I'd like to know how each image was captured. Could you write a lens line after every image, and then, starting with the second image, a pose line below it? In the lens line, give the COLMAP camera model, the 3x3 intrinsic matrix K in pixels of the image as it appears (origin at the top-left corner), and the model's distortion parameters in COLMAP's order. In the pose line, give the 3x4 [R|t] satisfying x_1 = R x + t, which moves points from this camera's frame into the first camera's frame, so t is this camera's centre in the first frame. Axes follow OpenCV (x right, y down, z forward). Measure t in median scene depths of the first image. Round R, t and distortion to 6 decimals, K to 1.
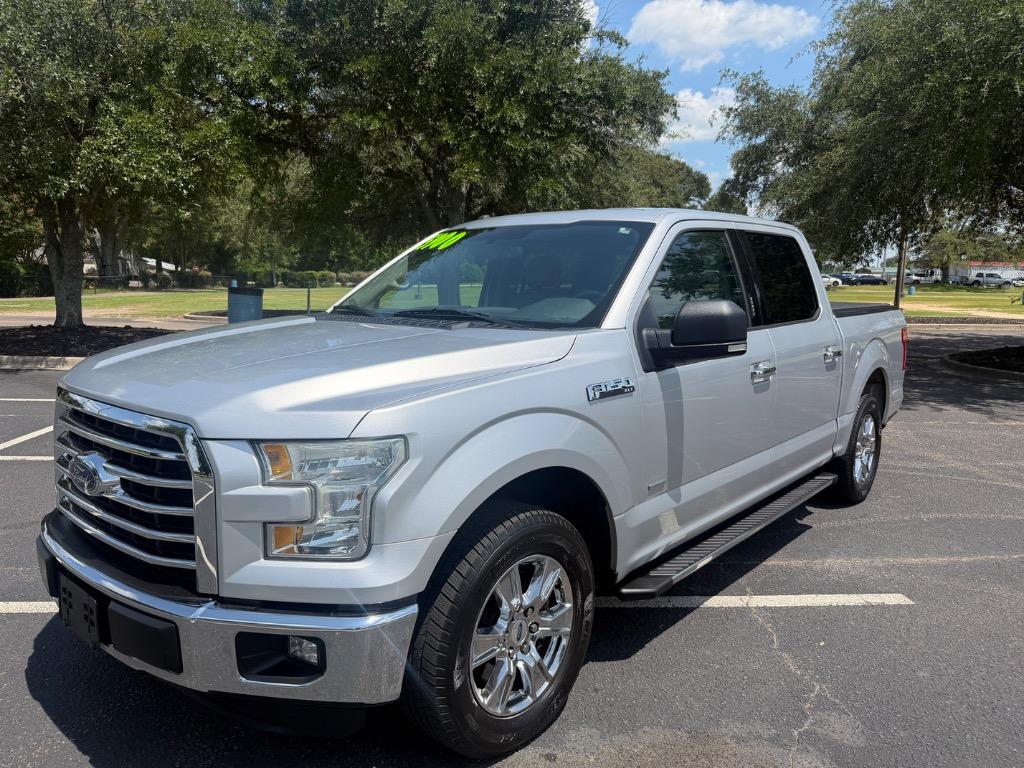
lens RADIAL K [[767.8, 0, 517.7], [0, 767.8, 378.4], [0, 0, 1]] dist [0.003045, -0.002264]
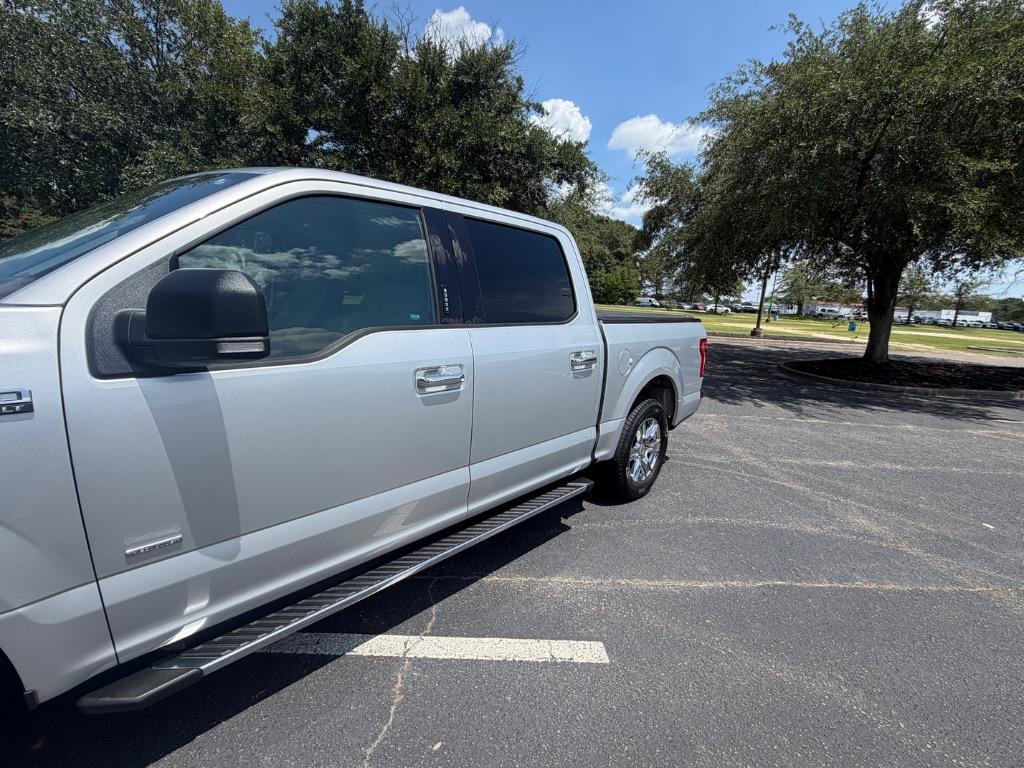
lens RADIAL K [[473.0, 0, 518.3], [0, 473.0, 384.4], [0, 0, 1]] dist [0.000035, -0.000578]
pose [[0.998067, 0.055519, -0.027918, 0.148932], [-0.054065, 0.997266, 0.050376, -0.011827], [0.030638, -0.048769, 0.998340, 0.176570]]
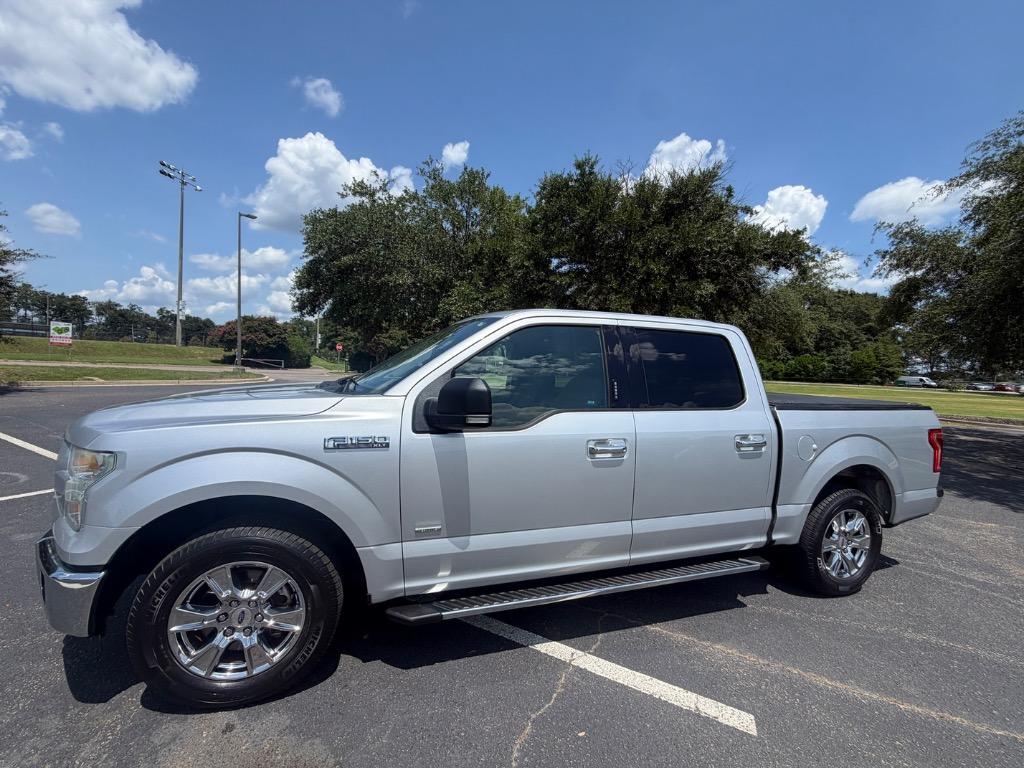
lens RADIAL K [[421.1, 0, 503.6], [0, 421.1, 380.6], [0, 0, 1]] dist [0.002371, -0.000536]
pose [[0.847492, 0.045876, -0.528822, 0.182382], [-0.104612, 0.991154, -0.081669, -0.014624], [0.520398, 0.124535, 0.844794, 0.139893]]
